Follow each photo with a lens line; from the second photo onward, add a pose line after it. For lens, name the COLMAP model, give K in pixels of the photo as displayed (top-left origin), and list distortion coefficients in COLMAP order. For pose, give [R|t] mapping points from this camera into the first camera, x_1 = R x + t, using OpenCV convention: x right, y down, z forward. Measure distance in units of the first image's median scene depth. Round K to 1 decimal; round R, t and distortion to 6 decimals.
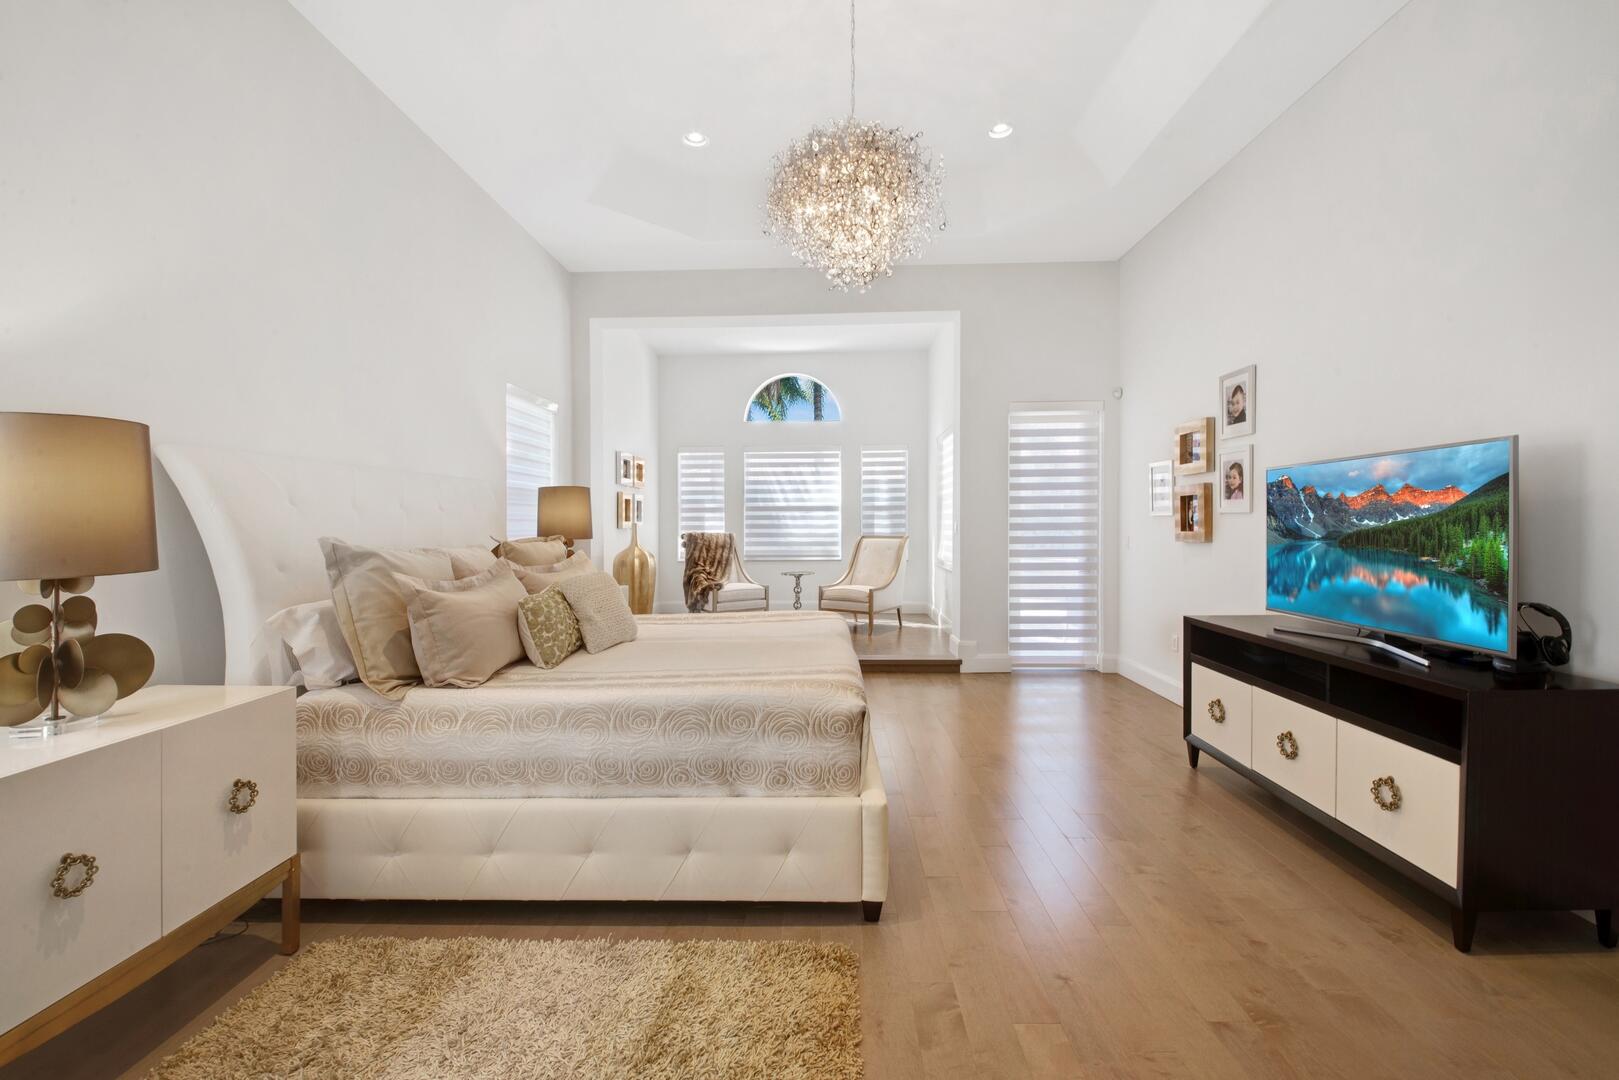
lens RADIAL K [[668.6, 0, 805.6], [0, 668.6, 537.5], [0, 0, 1]] dist [-0.006612, -0.003251]
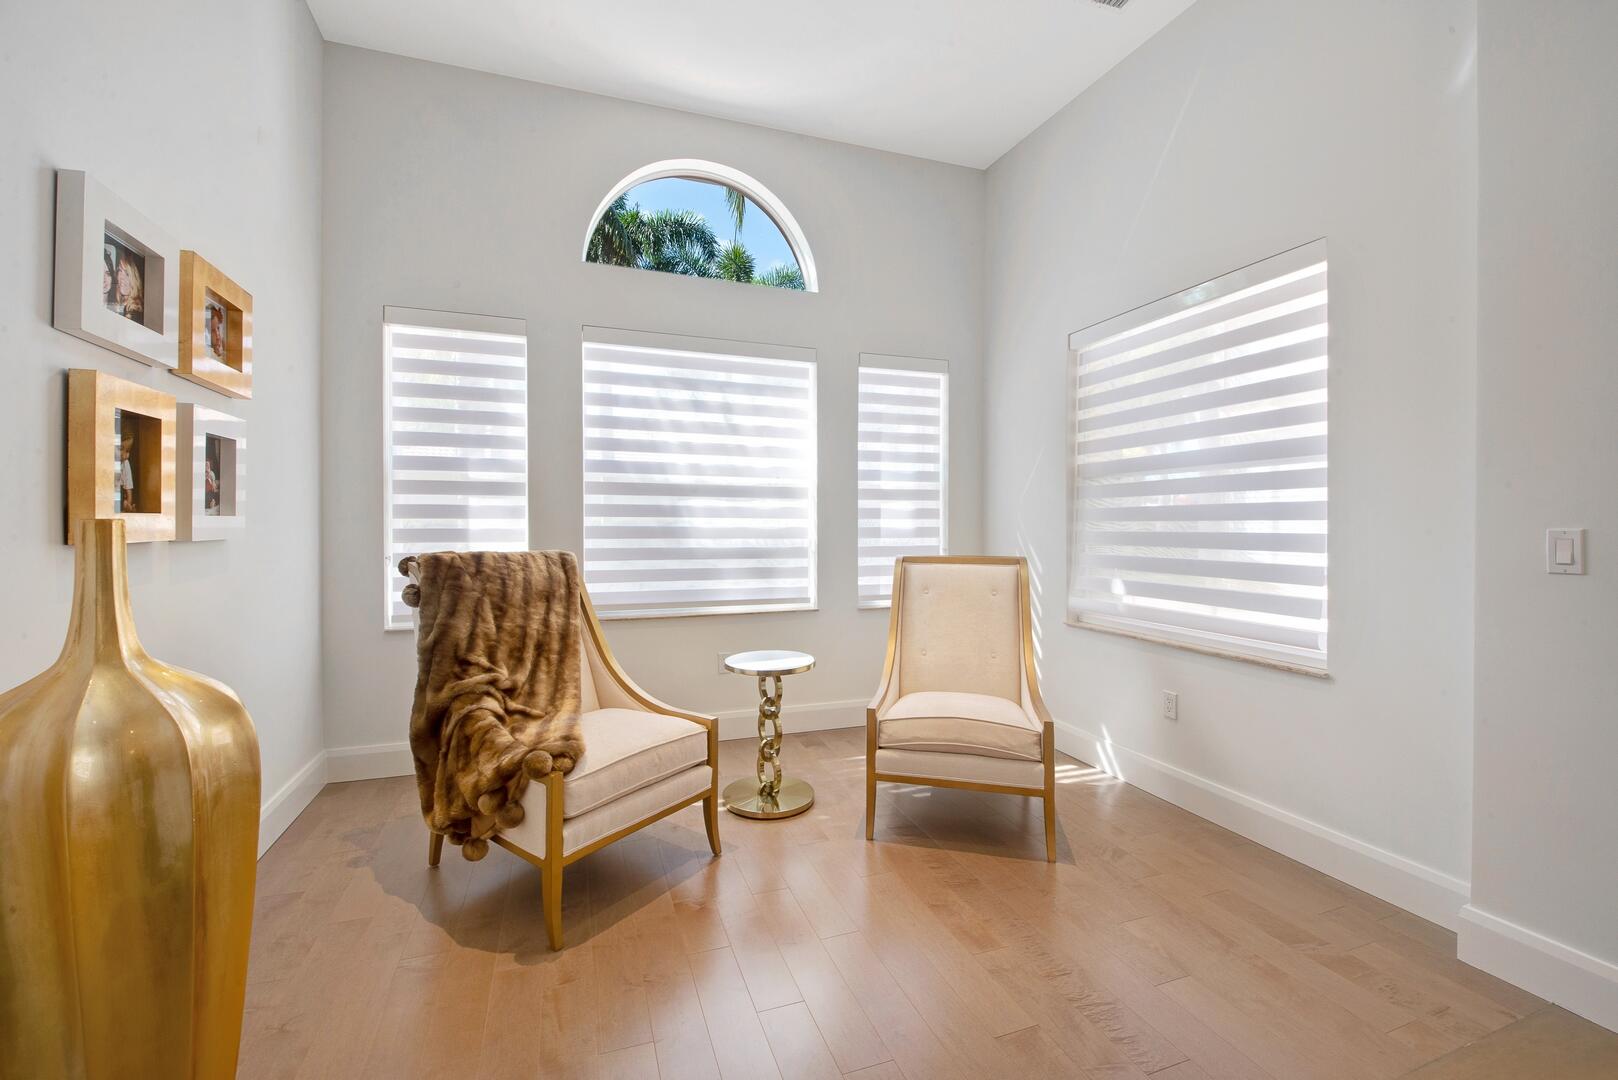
lens RADIAL K [[668.1, 0, 816.3], [0, 668.1, 527.4], [0, 0, 1]] dist [-0.006612, -0.003251]
pose [[0.918827, 0.009667, 0.394542, -0.145700], [-0.002205, 0.999810, -0.019361, -0.015313], [-0.394654, 0.016920, 0.918674, 0.714206]]
